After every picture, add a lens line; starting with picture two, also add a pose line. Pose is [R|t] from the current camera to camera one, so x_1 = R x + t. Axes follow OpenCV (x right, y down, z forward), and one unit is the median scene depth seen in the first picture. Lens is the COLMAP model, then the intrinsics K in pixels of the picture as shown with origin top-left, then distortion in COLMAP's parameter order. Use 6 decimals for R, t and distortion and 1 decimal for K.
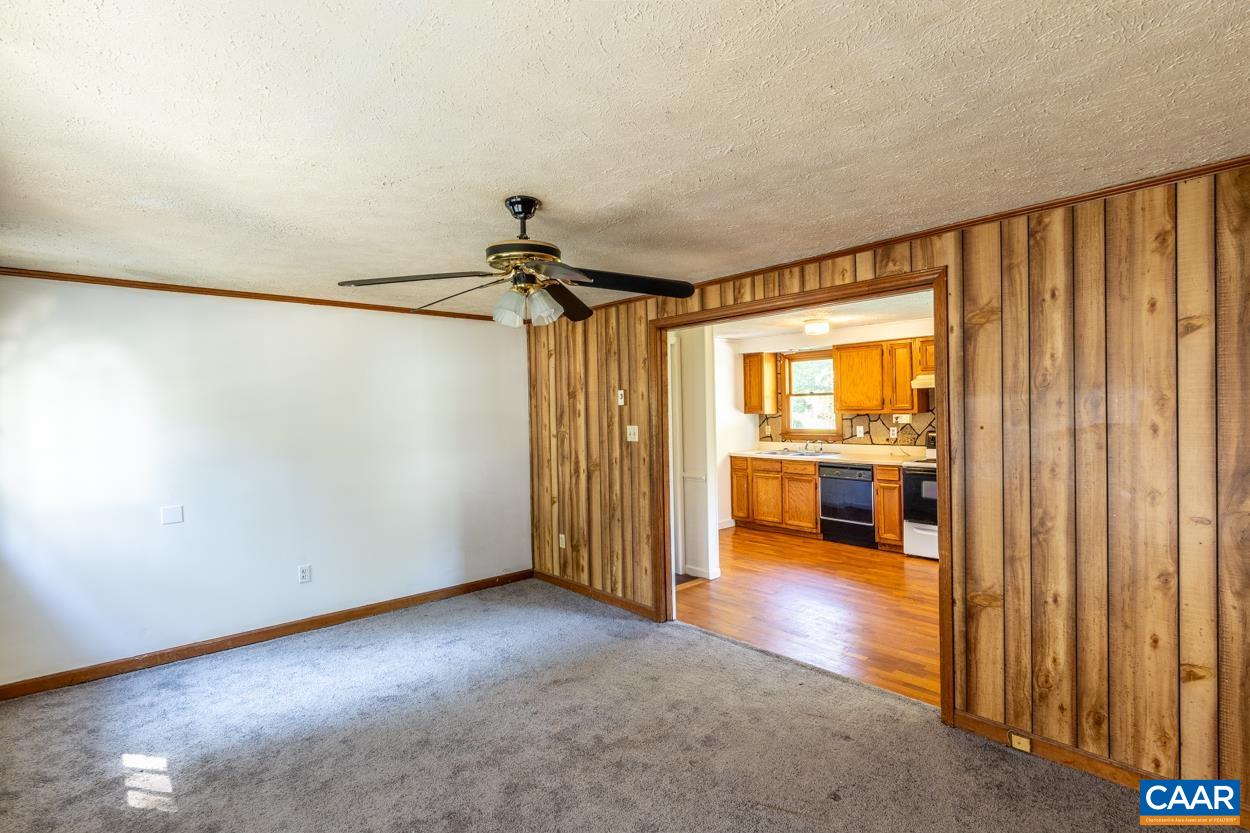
lens RADIAL K [[603.8, 0, 624.4], [0, 603.8, 415.2], [0, 0, 1]] dist [-0.002623, 0.000454]
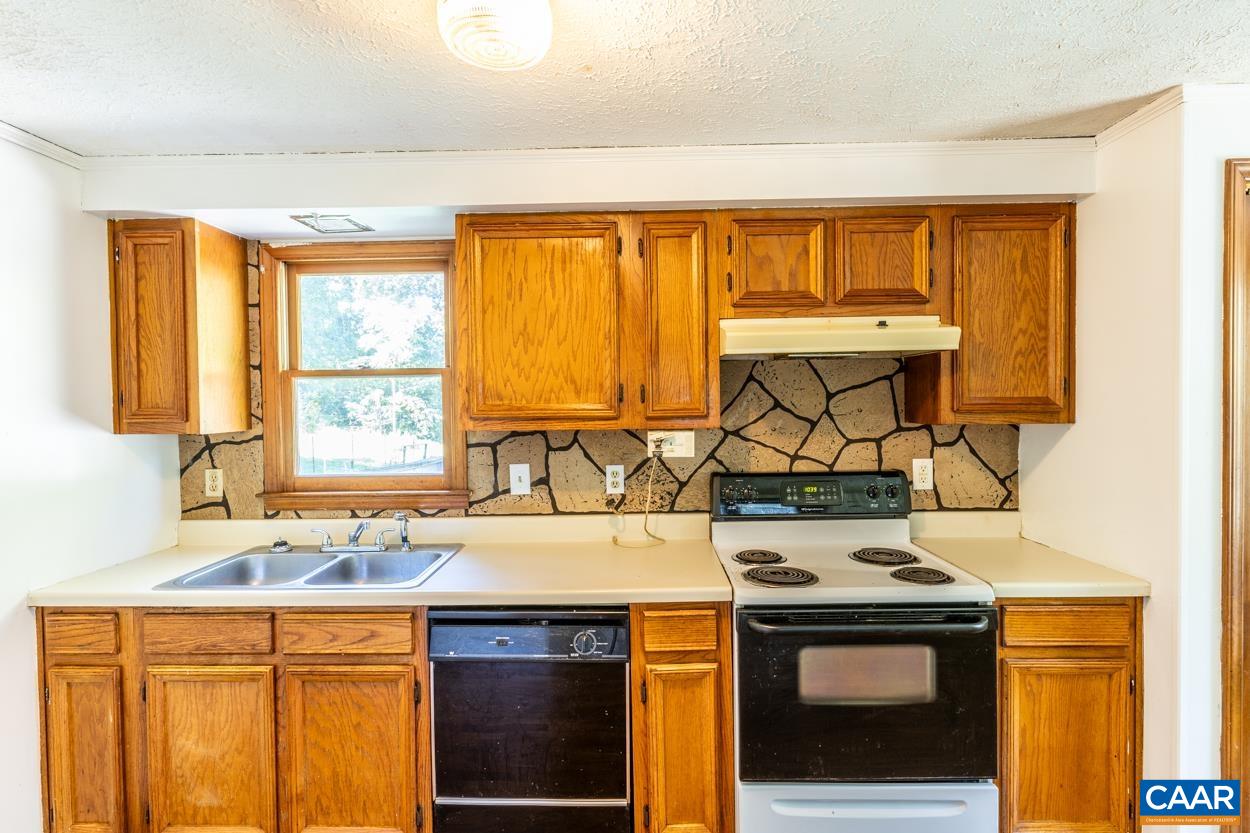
lens RADIAL K [[603.8, 0, 628.2], [0, 603.8, 409.7], [0, 0, 1]] dist [-0.002623, 0.000454]
pose [[0.672347, 0.000049, 0.740236, 0.162375], [0.010339, 0.999902, -0.009457, -0.009272], [-0.740164, 0.014012, 0.672280, 0.678668]]
